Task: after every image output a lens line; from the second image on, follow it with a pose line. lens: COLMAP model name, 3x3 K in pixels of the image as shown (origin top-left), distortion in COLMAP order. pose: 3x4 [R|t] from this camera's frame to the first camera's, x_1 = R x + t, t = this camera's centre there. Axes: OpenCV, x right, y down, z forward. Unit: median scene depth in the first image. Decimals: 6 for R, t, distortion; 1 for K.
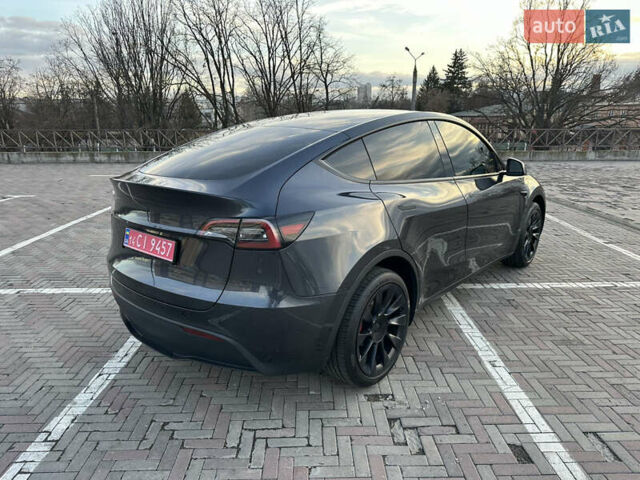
lens RADIAL K [[449.0, 0, 318.7], [0, 449.0, 239.1], [0, 0, 1]] dist [0.006176, -0.006343]
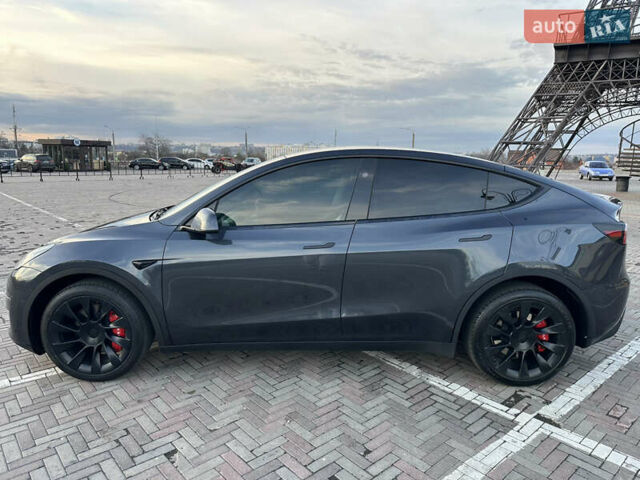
lens RADIAL K [[449.0, 0, 318.7], [0, 449.0, 239.1], [0, 0, 1]] dist [0.006176, -0.006343]
pose [[-0.645894, -0.135544, 0.751298, -0.578166], [0.193170, 0.923071, 0.332603, -0.408504], [-0.738584, 0.359954, -0.570023, 1.567801]]
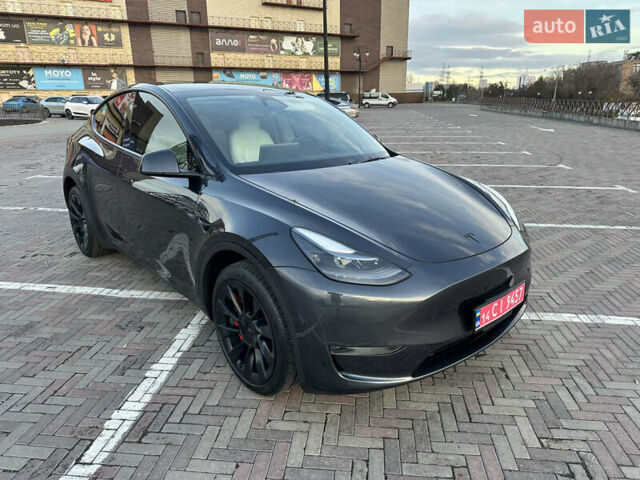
lens RADIAL K [[448.9, 0, 320.0], [0, 448.9, 240.0], [0, 0, 1]] dist [0.009374, -0.009134]
pose [[-0.127947, 0.304859, -0.943764, 1.054685], [-0.252682, 0.910163, 0.328262, -0.330444], [0.959052, 0.280472, -0.039420, 1.266266]]
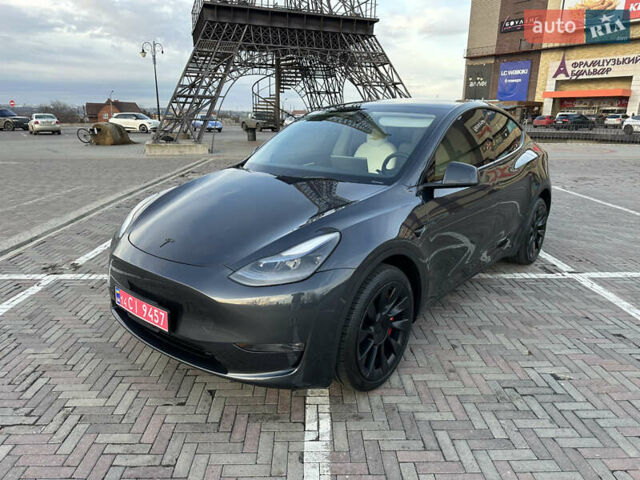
lens RADIAL K [[449.0, 0, 318.7], [0, 449.0, 239.1], [0, 0, 1]] dist [0.006176, -0.006343]
pose [[-0.999988, 0.001896, -0.004494, 0.296419], [-0.000648, 0.861507, 0.507744, -0.503540], [0.004835, 0.507741, -0.861496, 1.939953]]
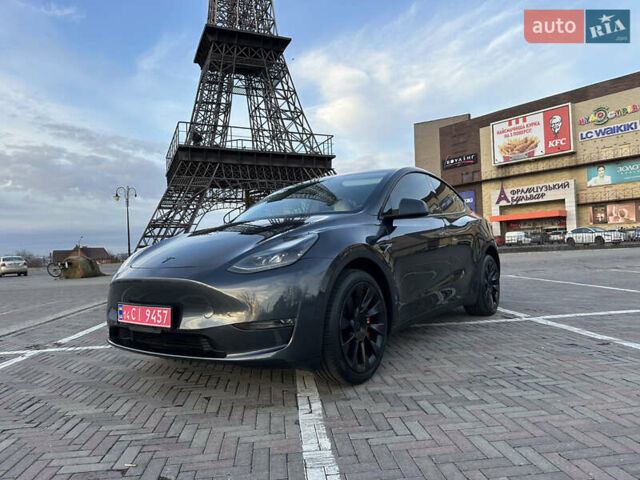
lens RADIAL K [[446.7, 0, 320.0], [0, 446.7, 240.0], [0, 0, 1]] dist [0.038563, -0.050116]
pose [[-0.995258, 0.051836, -0.082302, 0.319577], [0.030820, 0.970624, 0.238618, -0.382753], [0.092254, 0.234950, -0.967620, 2.106709]]
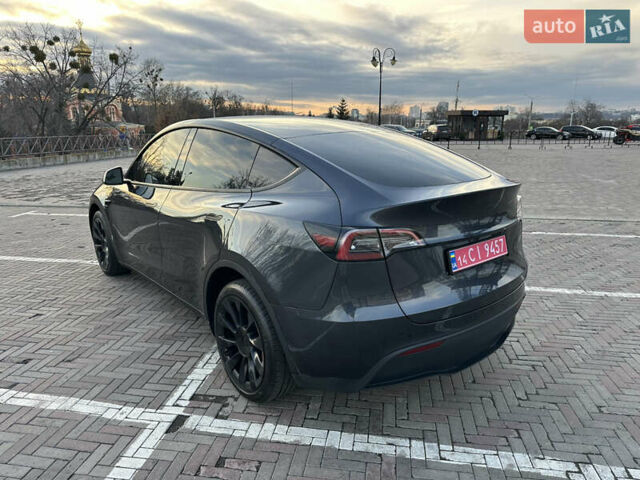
lens RADIAL K [[449.5, 0, 320.0], [0, 449.5, 233.1], [0, 0, 1]] dist [0.011089, -0.005268]
pose [[0.174509, -0.223730, 0.958901, -0.821285], [0.256564, 0.950537, 0.175086, -0.172969], [-0.950643, 0.215465, 0.223278, 0.666422]]
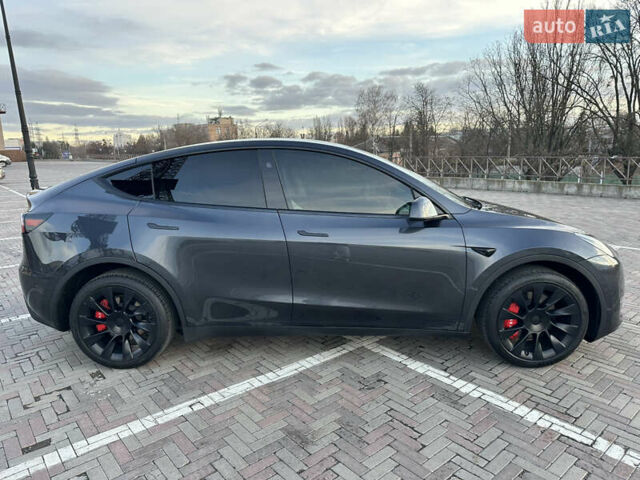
lens RADIAL K [[446.7, 0, 320.0], [0, 446.7, 240.0], [0, 0, 1]] dist [0.038563, -0.050116]
pose [[0.632922, 0.146399, -0.760248, 0.885287], [-0.188399, 0.981566, 0.032172, -0.100878], [0.750944, 0.122867, 0.648835, 0.396809]]
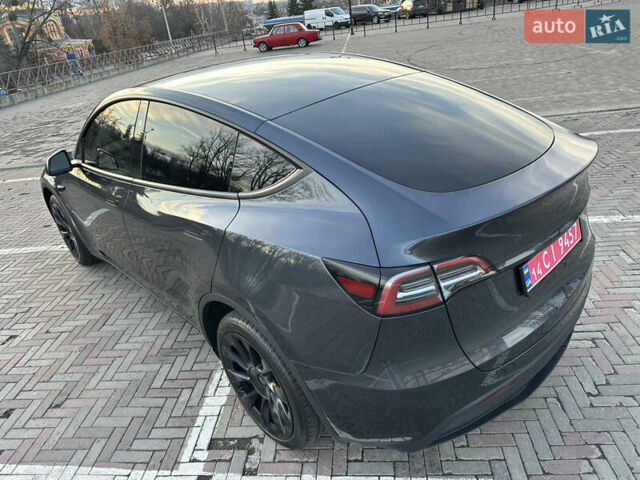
lens RADIAL K [[448.9, 0, 320.0], [0, 448.9, 240.0], [0, 0, 1]] dist [0.009374, -0.009134]
pose [[0.101350, -0.459731, 0.882256, -0.638009], [0.367836, 0.841294, 0.396131, -0.262599], [-0.924351, 0.284378, 0.254371, 0.702028]]
